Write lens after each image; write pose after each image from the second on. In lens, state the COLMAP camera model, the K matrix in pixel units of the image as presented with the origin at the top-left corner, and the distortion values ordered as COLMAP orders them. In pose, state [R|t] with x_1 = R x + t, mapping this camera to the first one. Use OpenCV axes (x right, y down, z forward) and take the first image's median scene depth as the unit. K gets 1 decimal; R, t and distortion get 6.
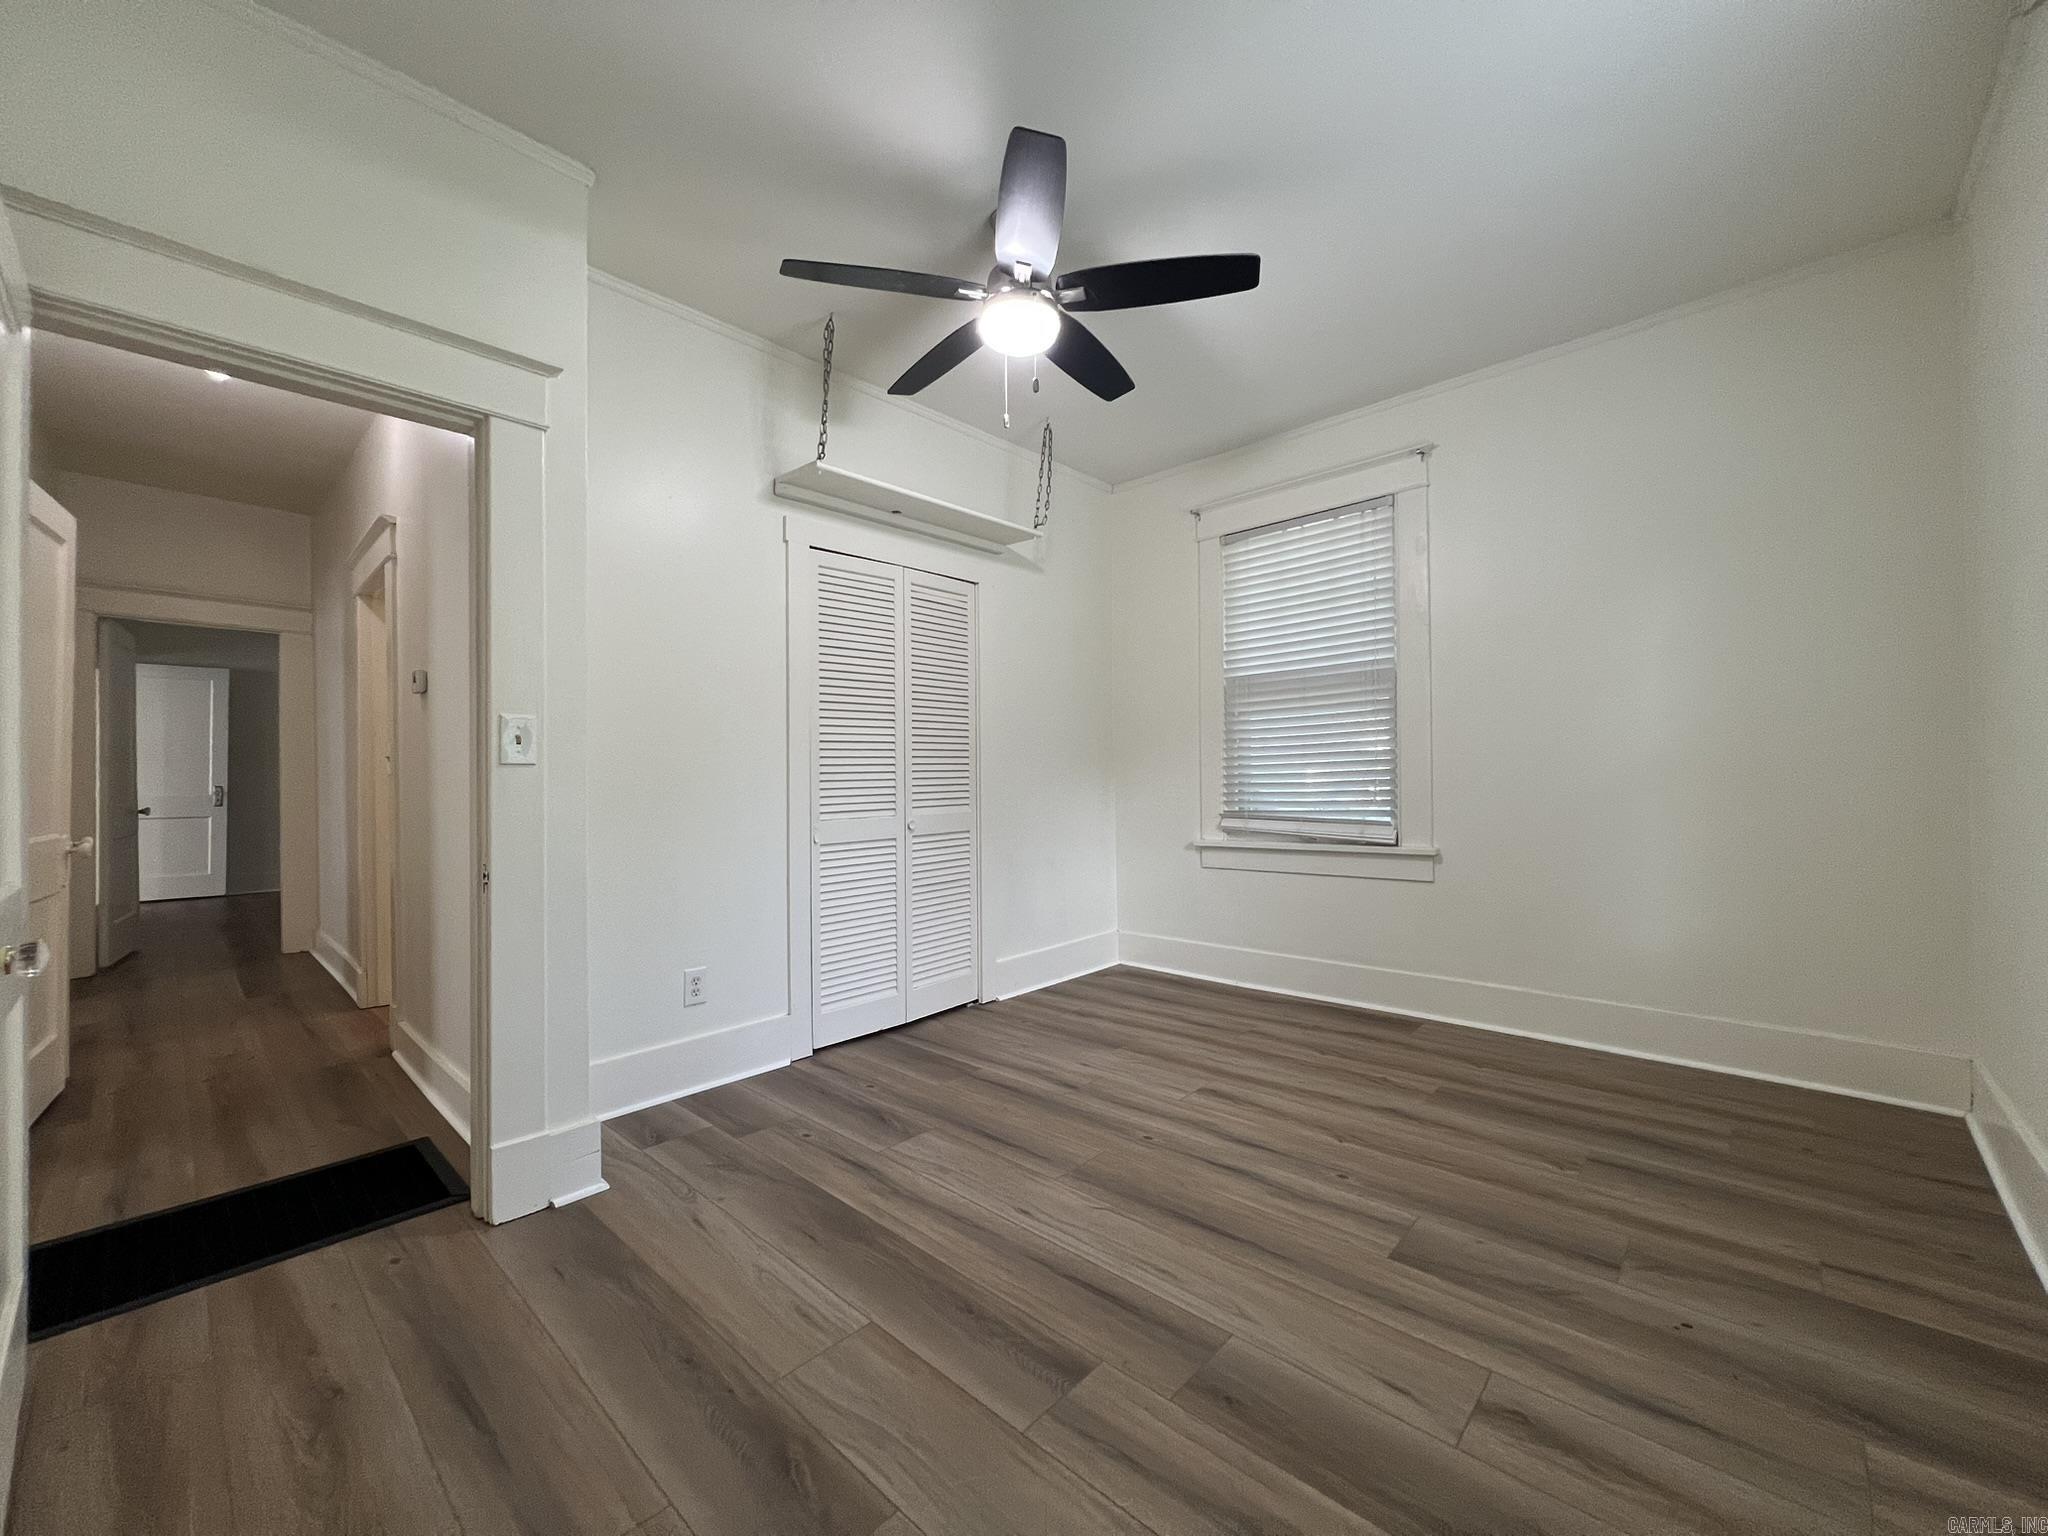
lens RADIAL K [[815.9, 0, 1024.4], [0, 815.9, 759.8], [0, 0, 1]] dist [-0.001230, 0.000635]
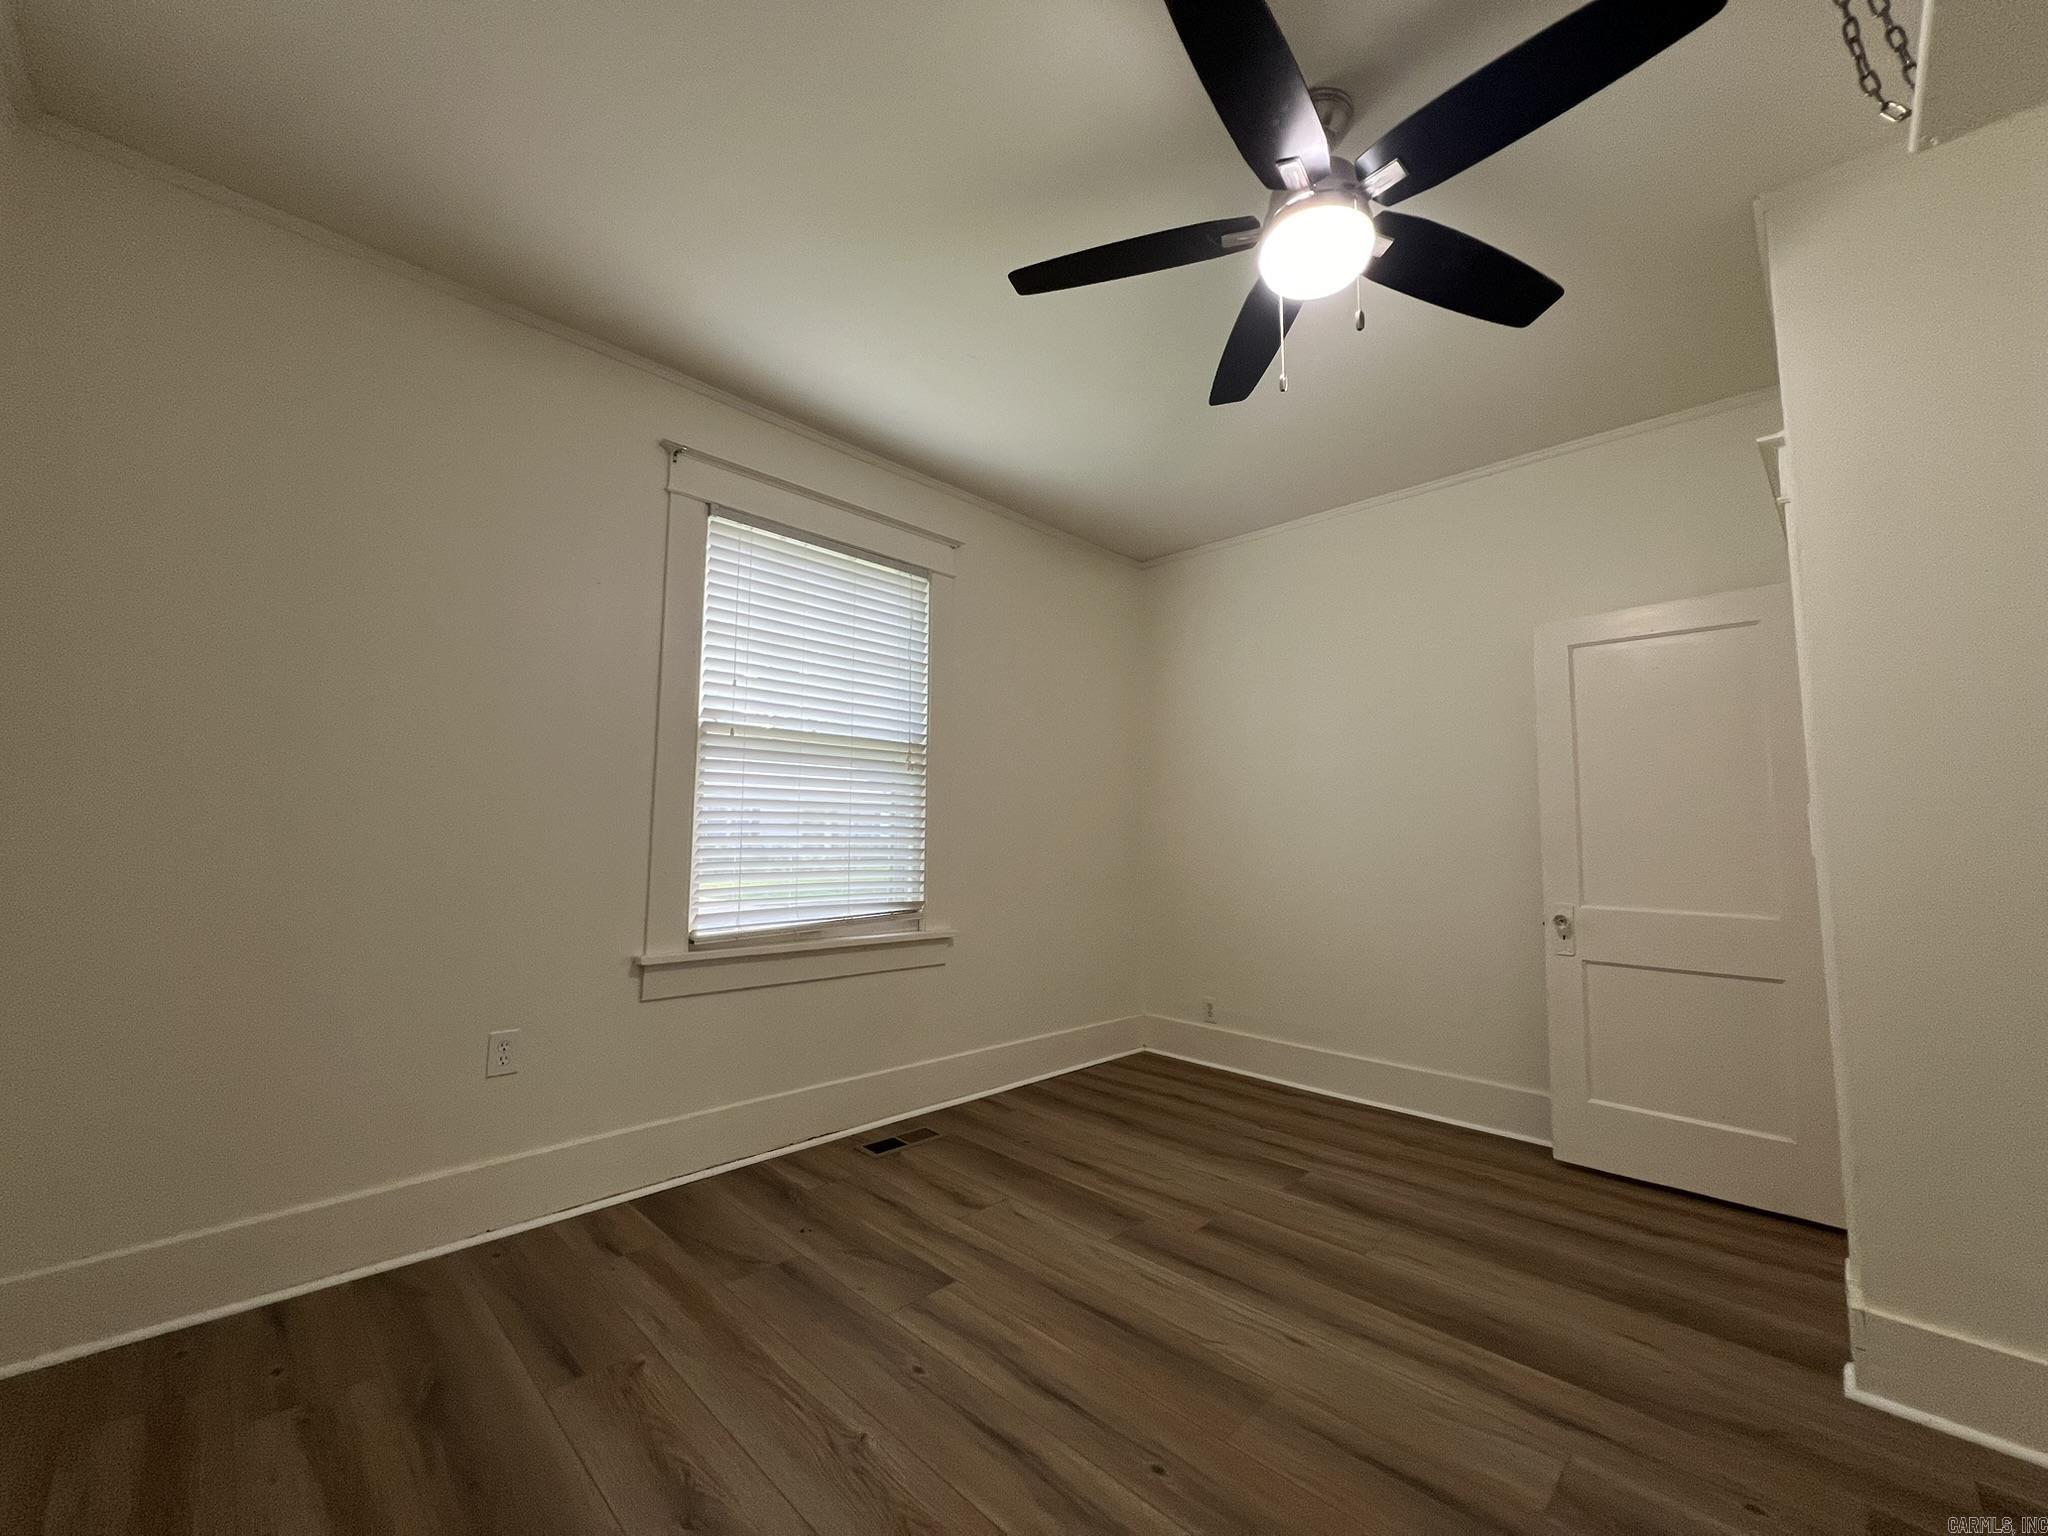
lens RADIAL K [[815.9, 0, 1023.9], [0, 815.9, 759.1], [0, 0, 1]] dist [-0.001230, 0.000635]
pose [[-0.999352, 0.002551, 0.035902, 0.222417], [-0.001416, 0.993927, -0.110035, 0.000587], [-0.035965, -0.110015, -0.993279, 1.620811]]
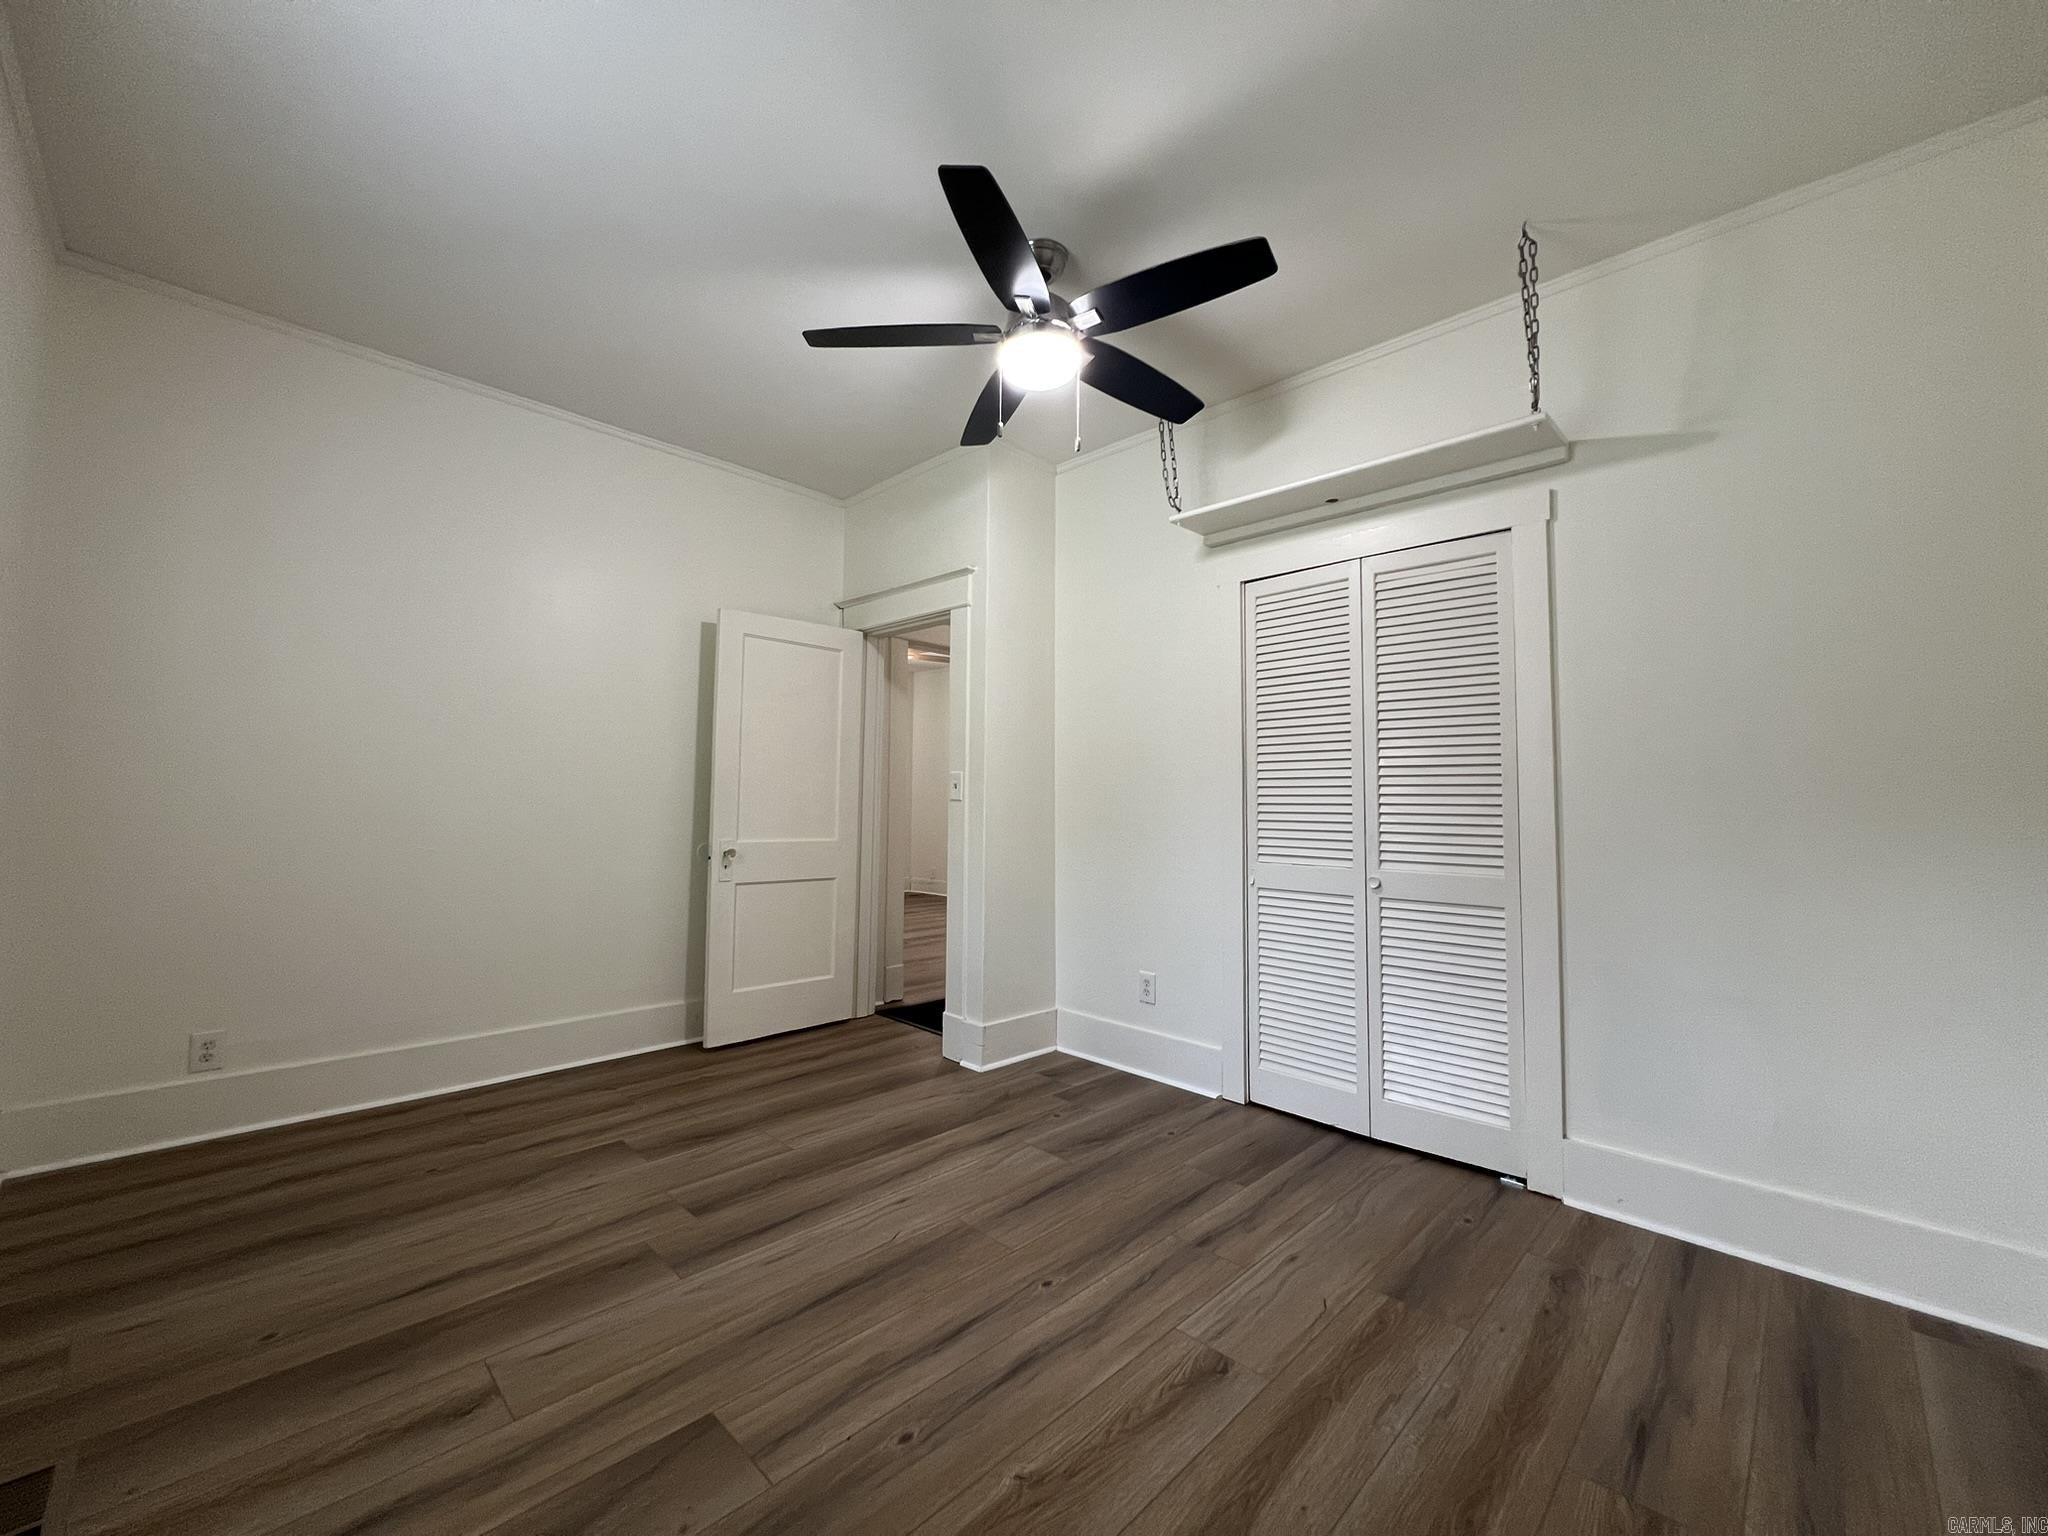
lens RADIAL K [[815.9, 0, 1012.6], [0, 815.9, 761.8], [0, 0, 1]] dist [-0.001230, 0.000635]
pose [[-0.038640, -0.040739, -0.998422, 0.924244], [-0.001538, 0.999170, -0.040710, -0.003842], [0.999252, -0.000038, -0.038670, 0.968034]]
